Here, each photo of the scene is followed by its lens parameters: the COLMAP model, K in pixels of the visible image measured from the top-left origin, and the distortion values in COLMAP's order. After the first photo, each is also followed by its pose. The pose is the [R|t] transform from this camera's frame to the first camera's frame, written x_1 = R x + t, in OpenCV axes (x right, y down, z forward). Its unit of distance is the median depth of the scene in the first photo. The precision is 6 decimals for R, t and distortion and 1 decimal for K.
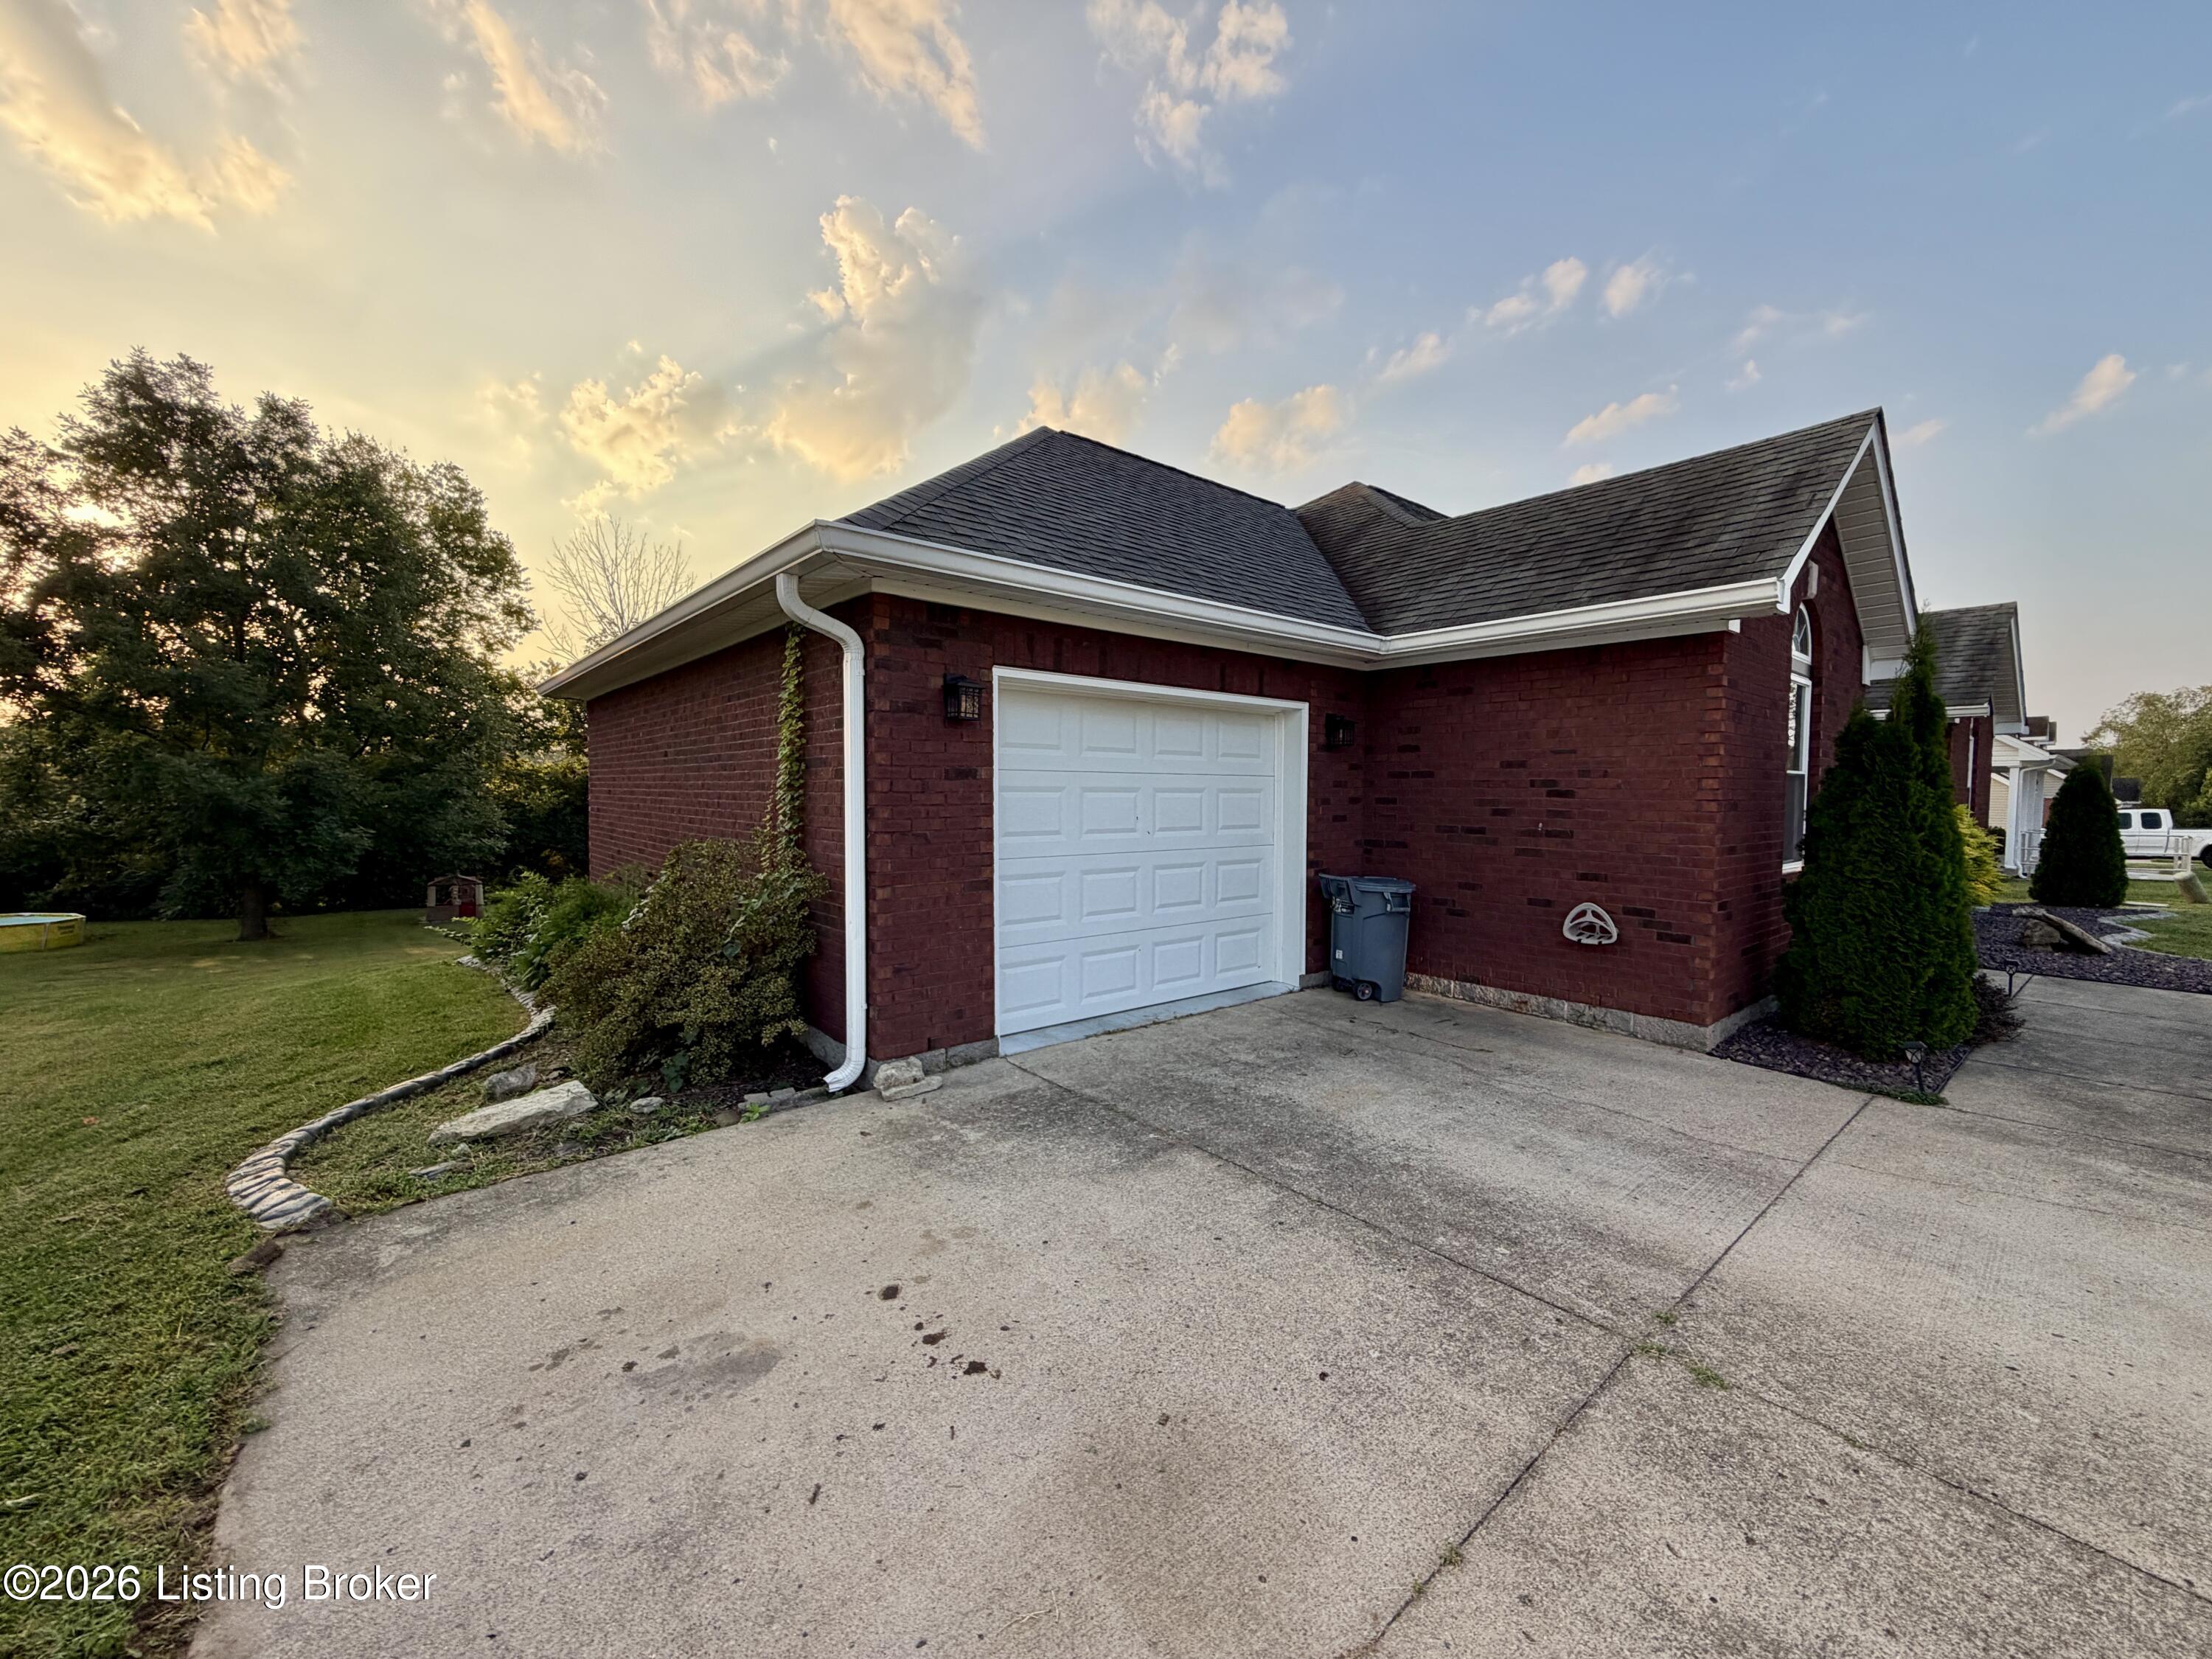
lens RADIAL K [[877.0, 0, 1090.7], [0, 877.0, 817.5], [0, 0, 1]] dist [0.000350, -0.000943]
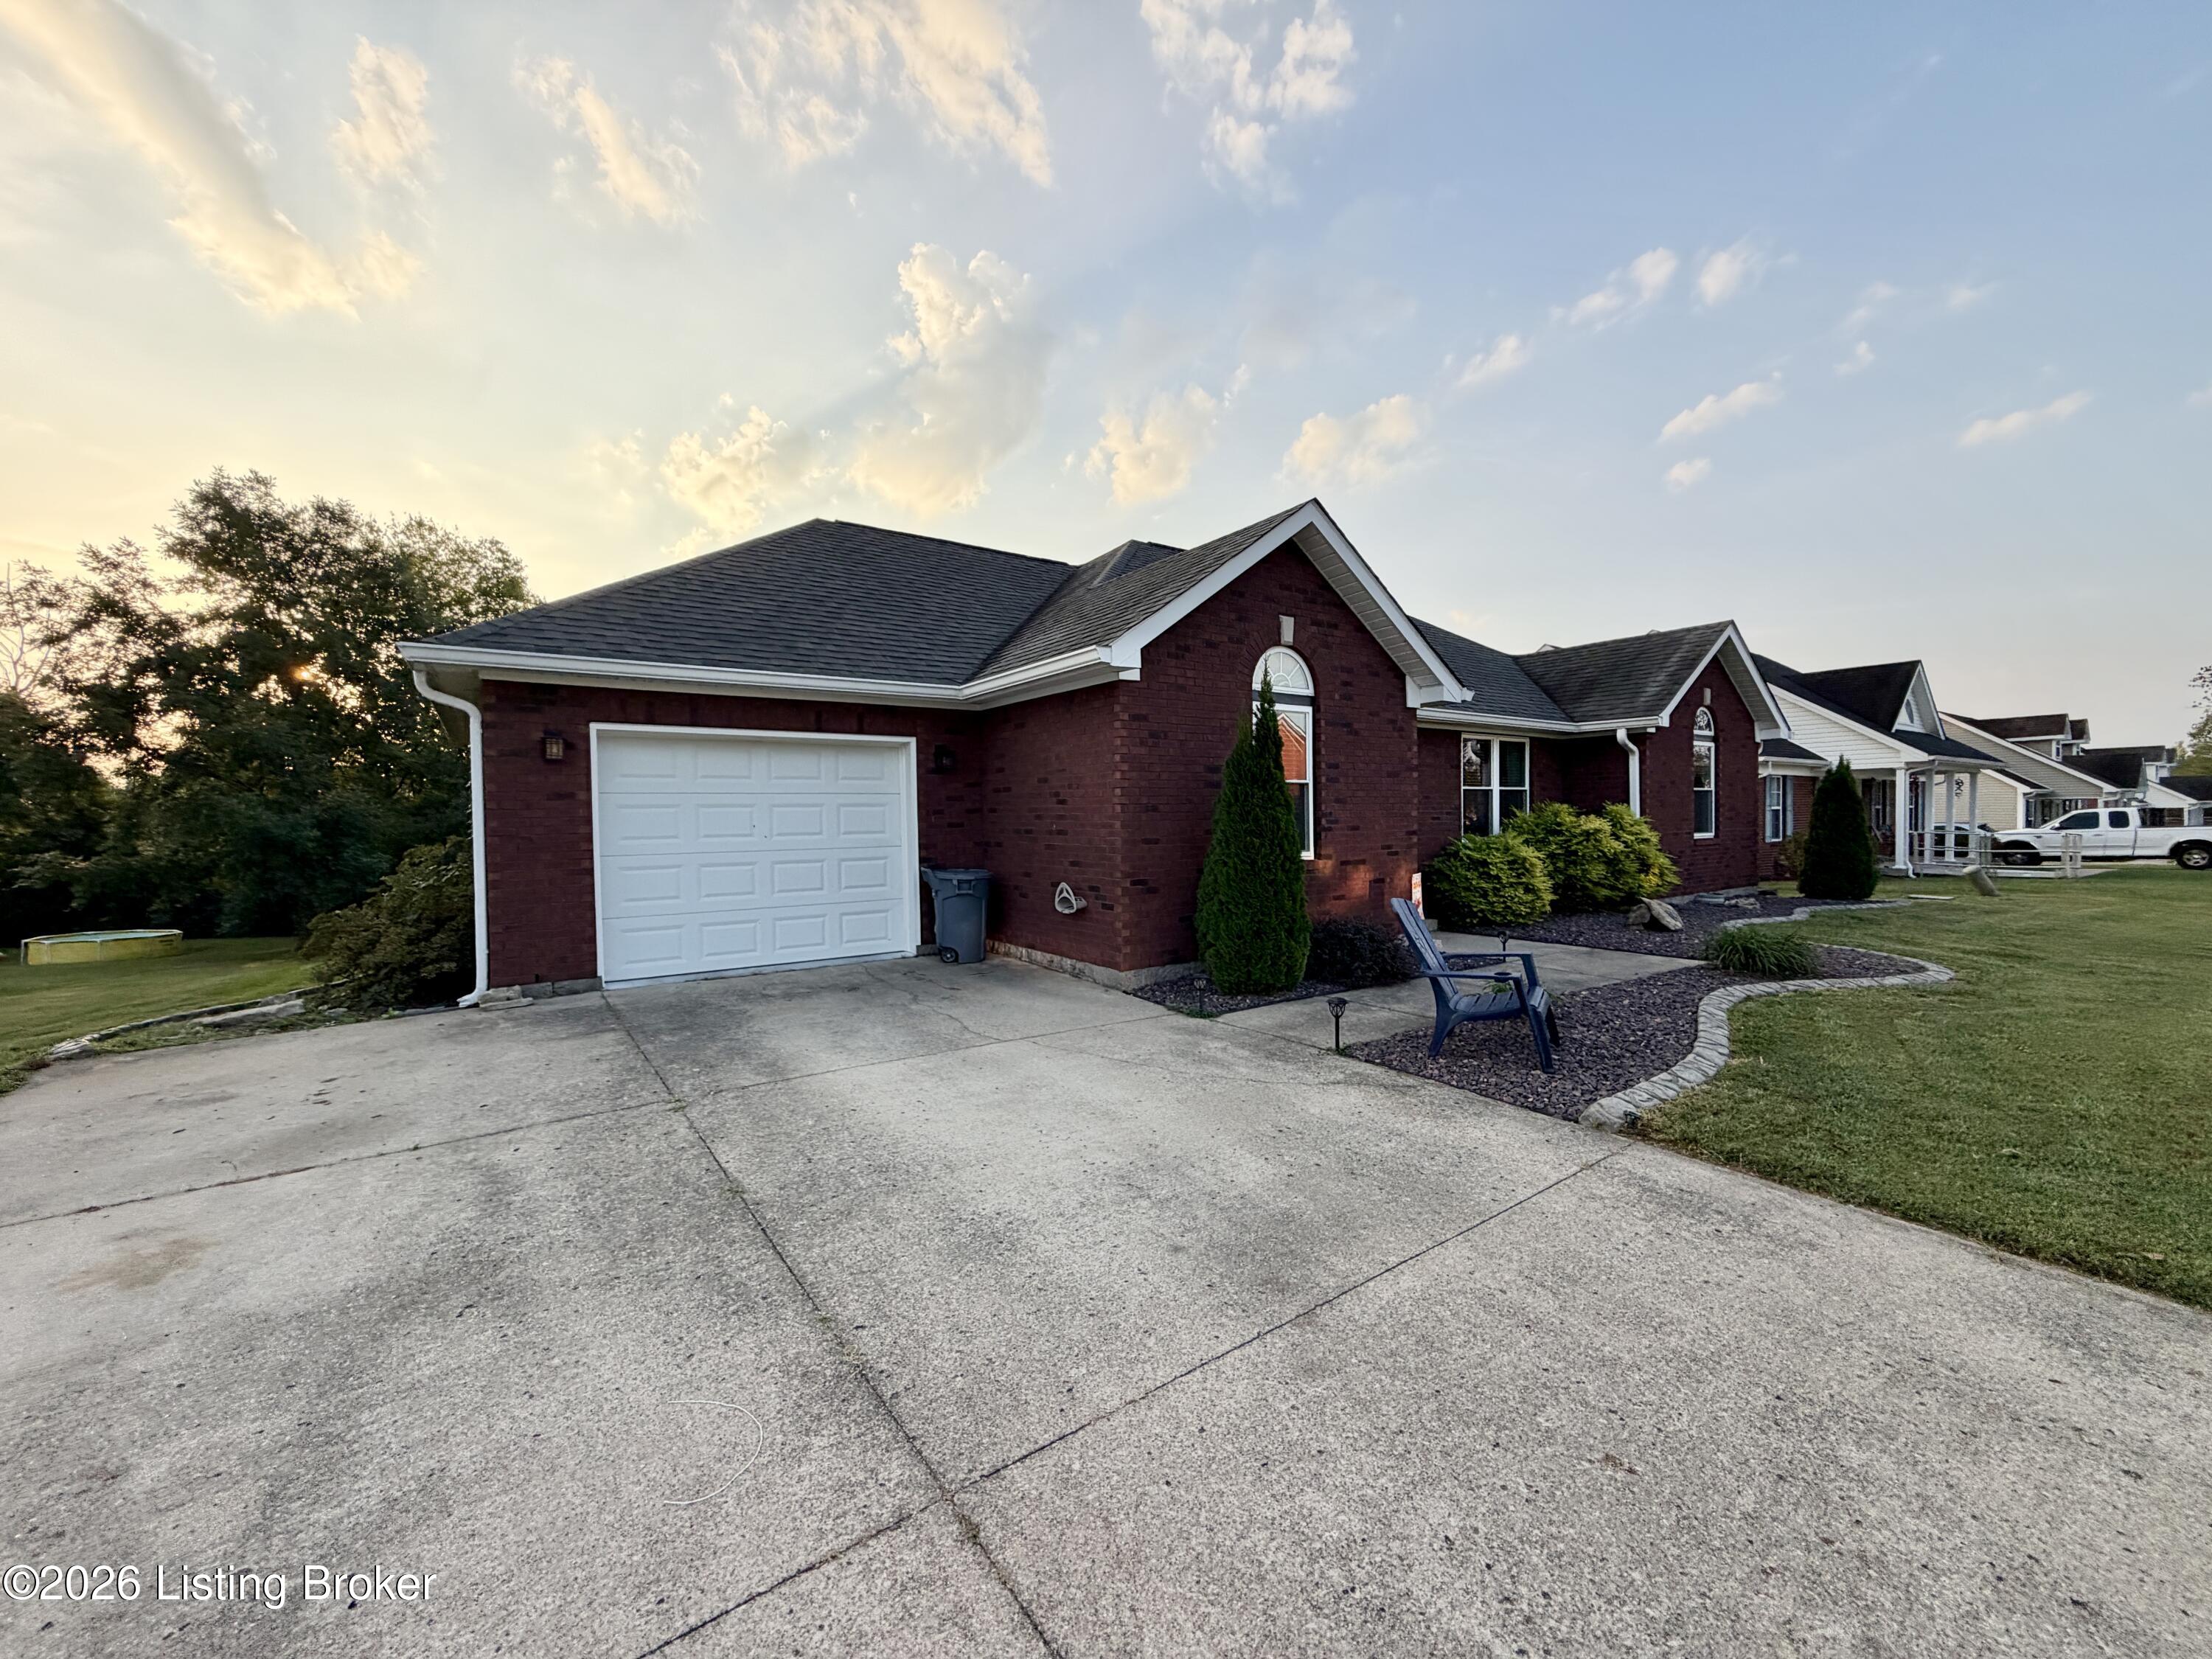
lens RADIAL K [[877.0, 0, 1090.8], [0, 877.0, 824.1], [0, 0, 1]] dist [0.000350, -0.000943]
pose [[0.995917, -0.019309, -0.088183, 0.622643], [0.017661, 0.999655, -0.019432, 0.029536], [0.088527, 0.017795, 0.995915, -0.282070]]
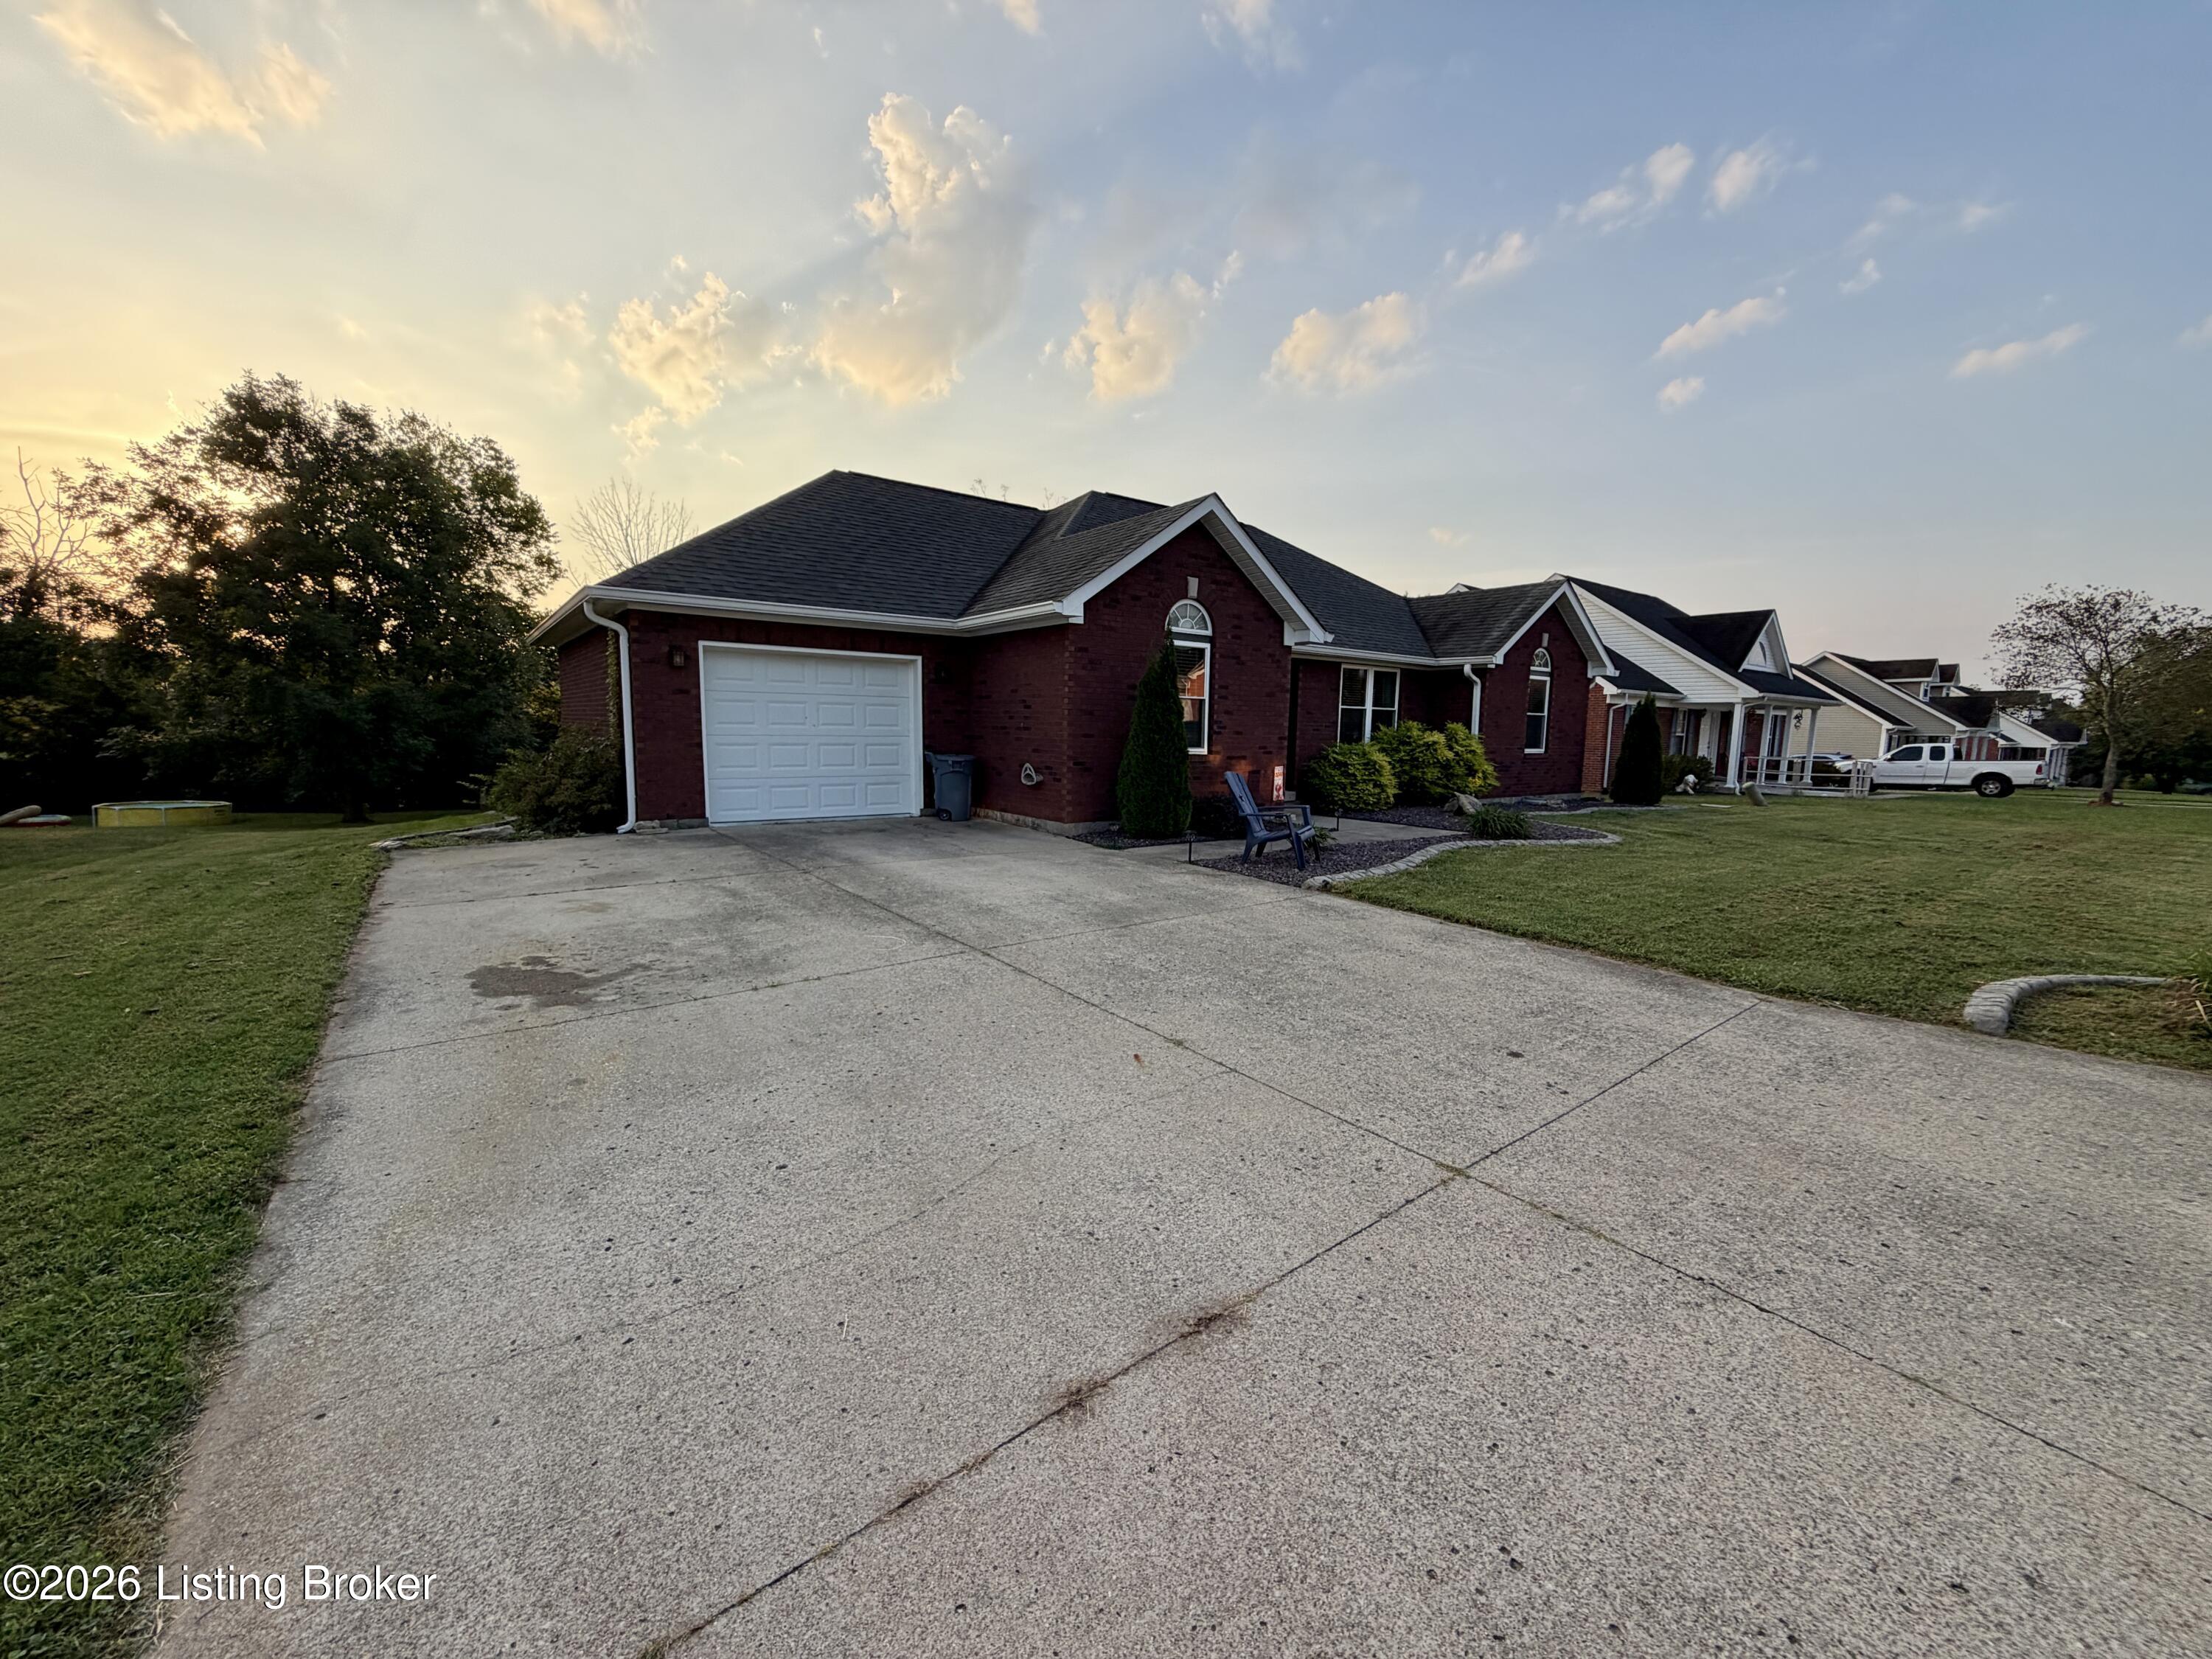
lens RADIAL K [[877.0, 0, 1088.7], [0, 877.0, 827.7], [0, 0, 1]] dist [0.000350, -0.000943]
pose [[0.998367, 0.016650, -0.054643, 0.691475], [-0.011948, 0.996286, 0.085268, 0.061455], [0.055860, -0.084476, 0.994859, -0.788249]]
